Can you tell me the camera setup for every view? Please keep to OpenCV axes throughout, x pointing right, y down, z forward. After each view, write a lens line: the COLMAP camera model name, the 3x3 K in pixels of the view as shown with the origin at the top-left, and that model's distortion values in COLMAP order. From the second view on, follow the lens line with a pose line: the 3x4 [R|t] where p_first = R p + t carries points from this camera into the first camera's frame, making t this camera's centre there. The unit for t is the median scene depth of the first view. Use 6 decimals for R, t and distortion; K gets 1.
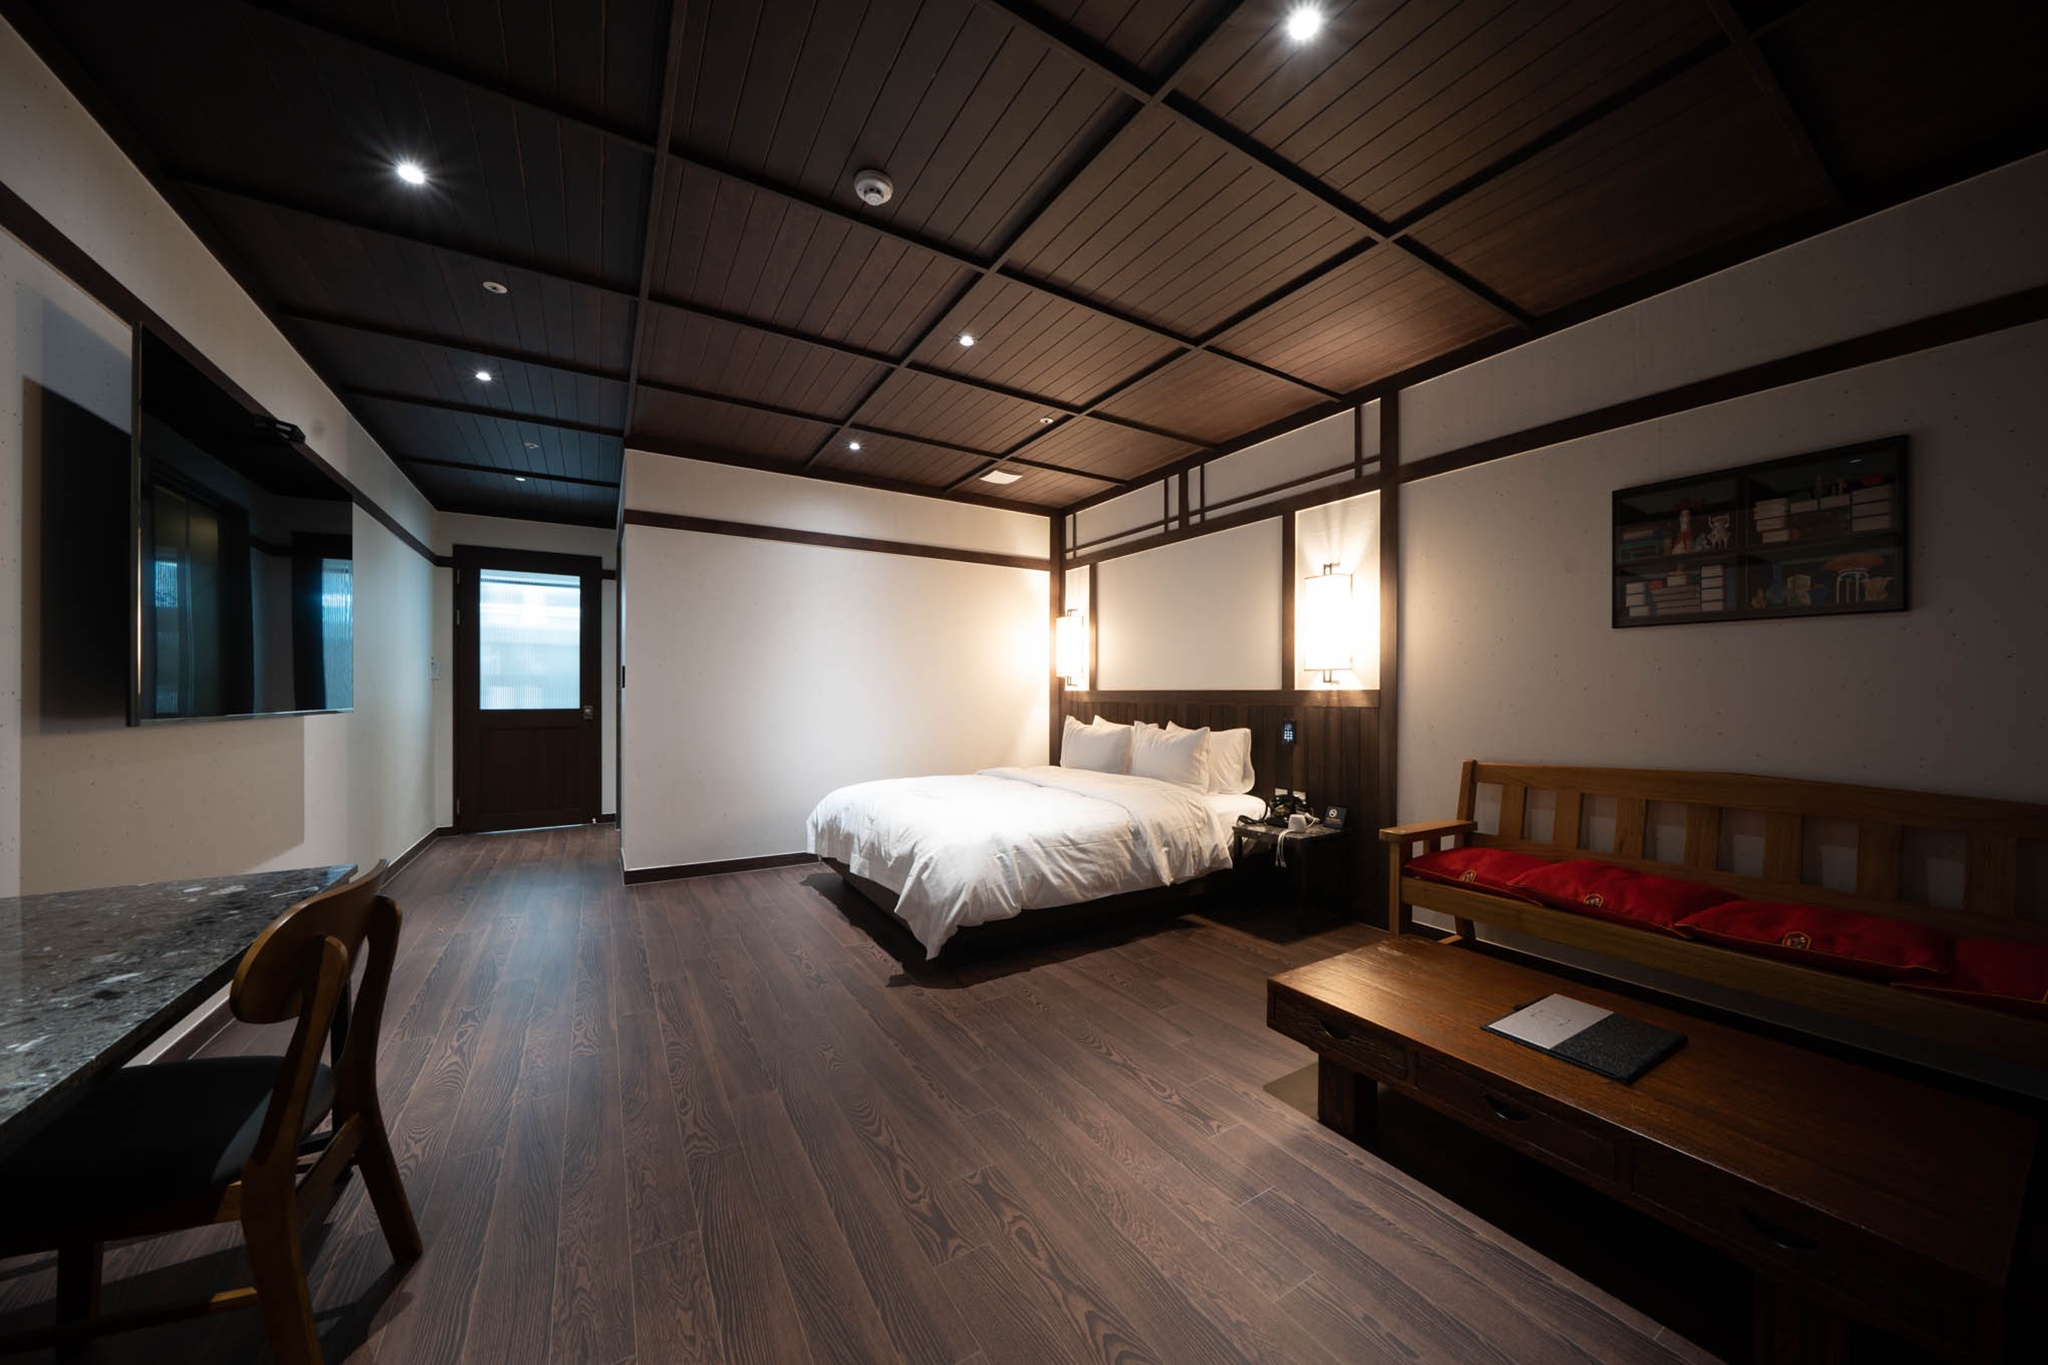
lens RADIAL K [[697.1, 0, 1028.4], [0, 697.1, 696.6], [0, 0, 1]] dist [-0.003468, -0.000367]
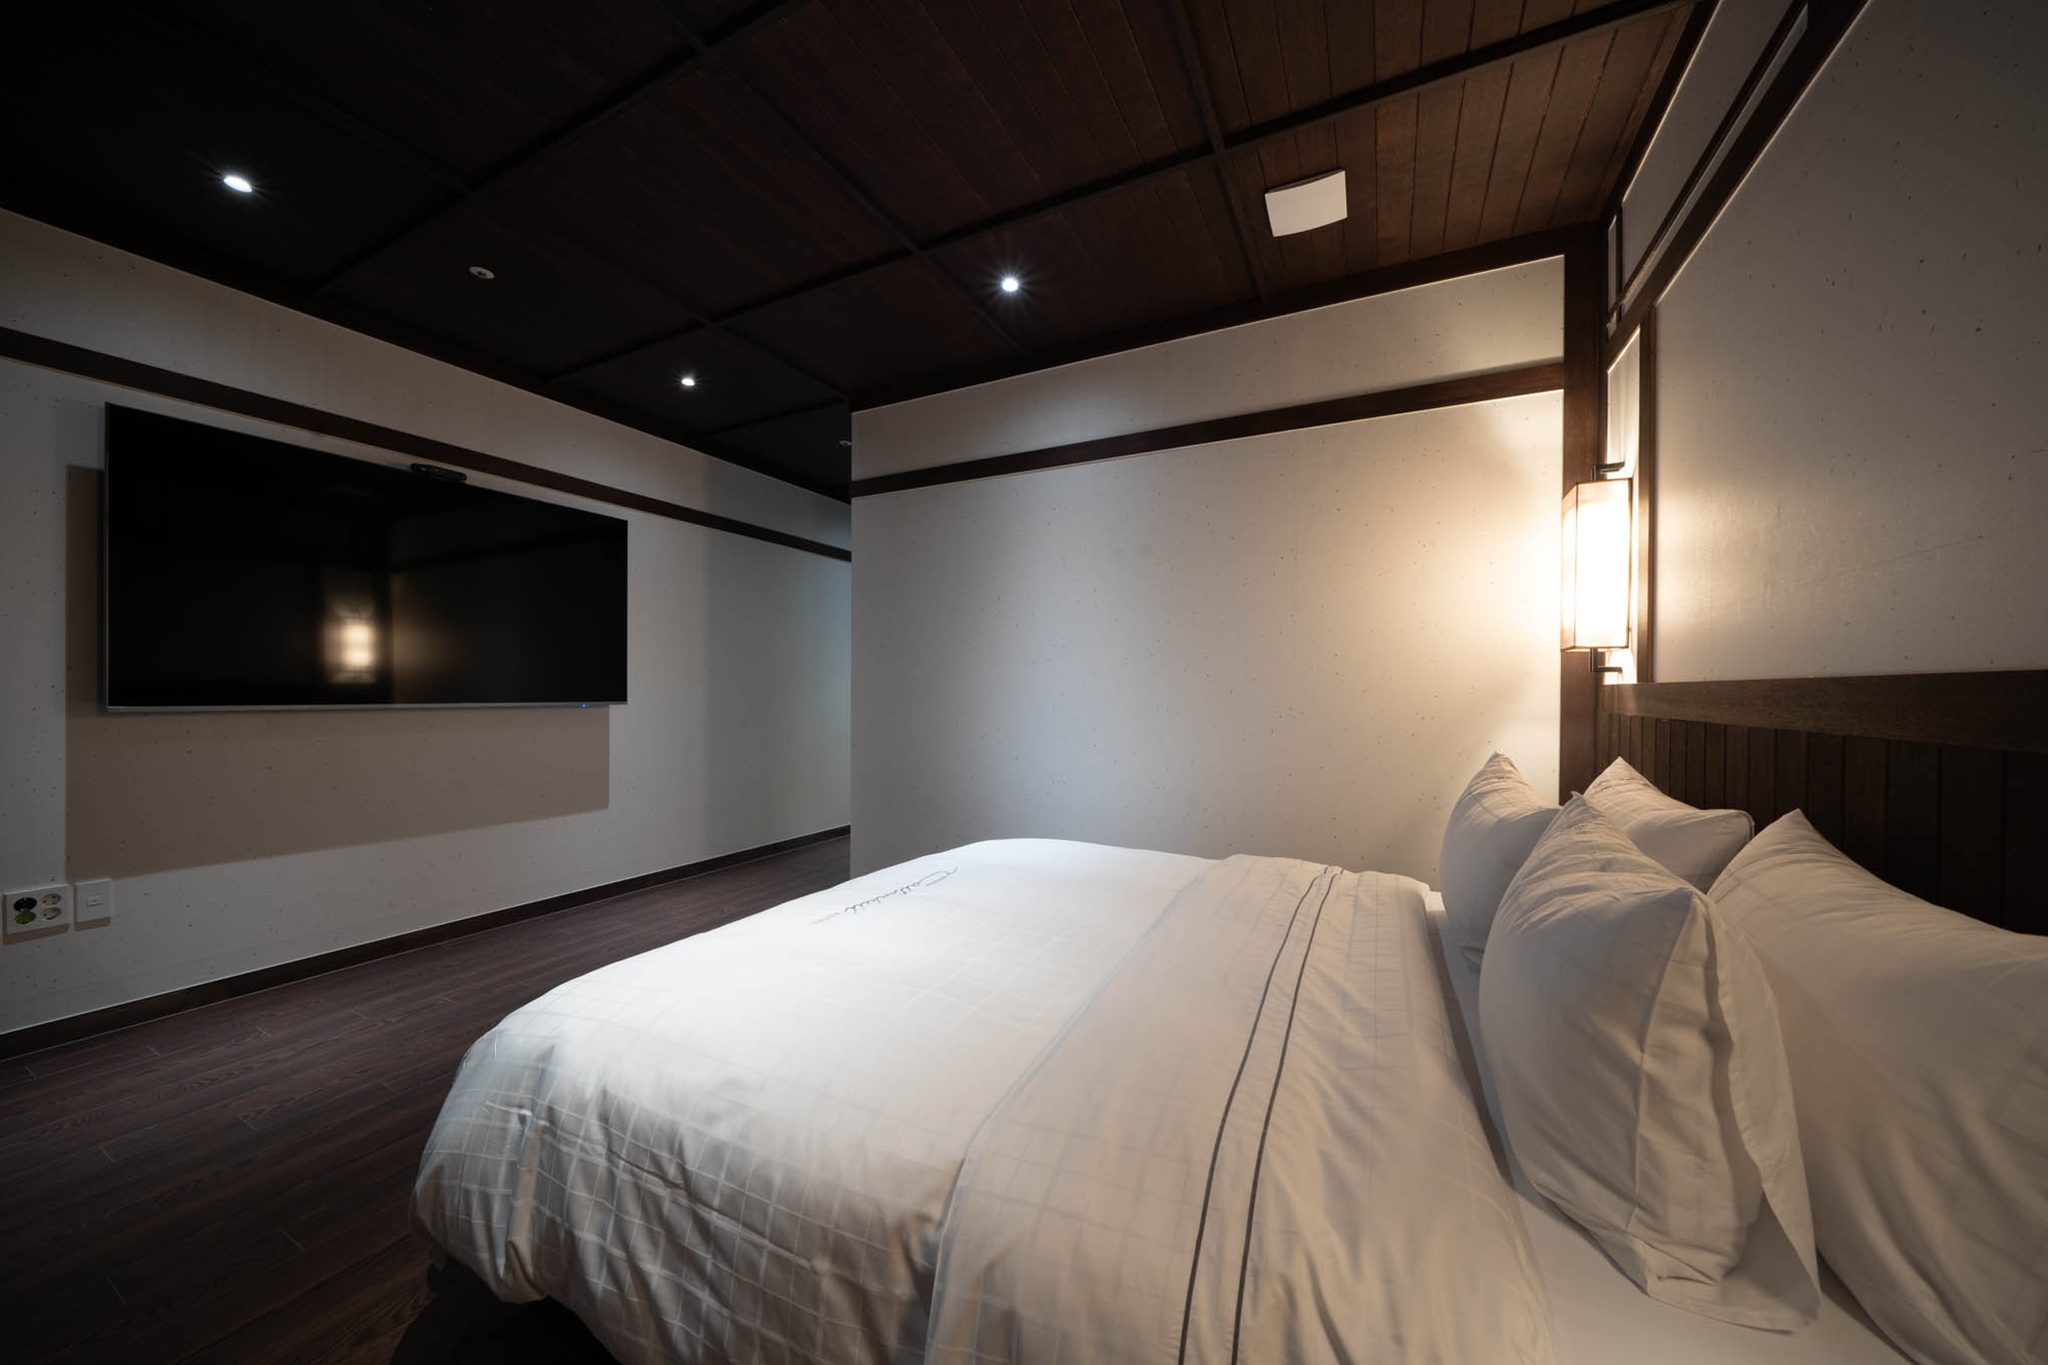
lens RADIAL K [[697.1, 0, 1028.4], [0, 697.1, 696.6], [0, 0, 1]] dist [-0.003468, -0.000367]
pose [[0.517416, 0.007310, -0.855703, 0.354763], [-0.008367, 0.999959, 0.003483, -0.001620], [0.855693, 0.005358, 0.517456, 0.877728]]
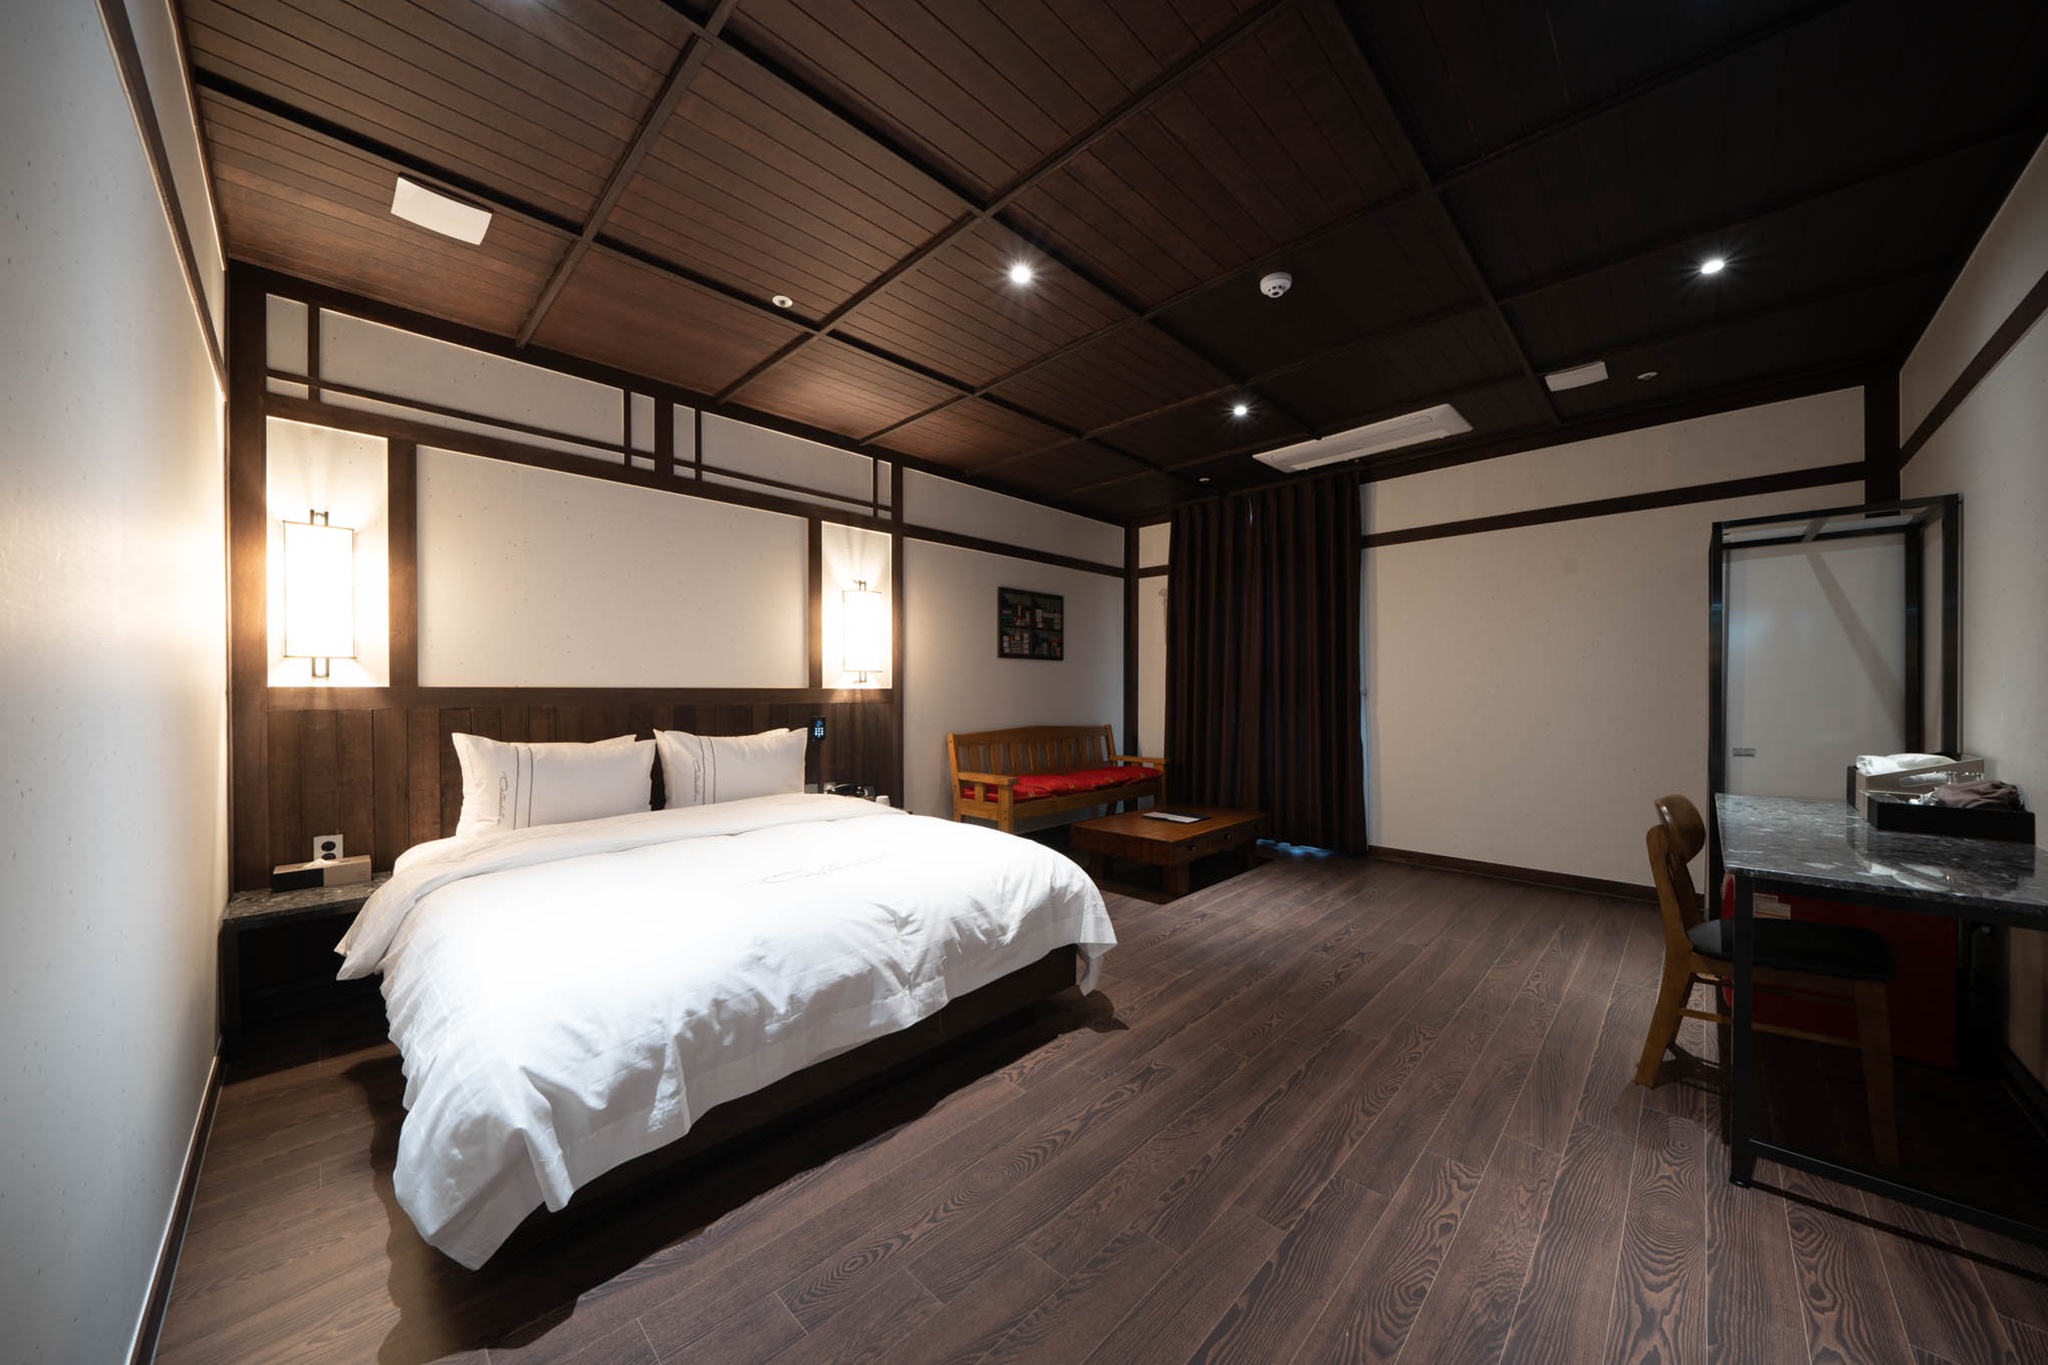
lens RADIAL K [[697.1, 0, 1028.4], [0, 697.1, 696.6], [0, 0, 1]] dist [-0.003468, -0.000367]
pose [[-0.242337, -0.009117, 0.970149, -0.805462], [0.006059, 0.999922, 0.010911, -0.007595], [-0.970173, 0.008522, -0.242263, 1.054121]]
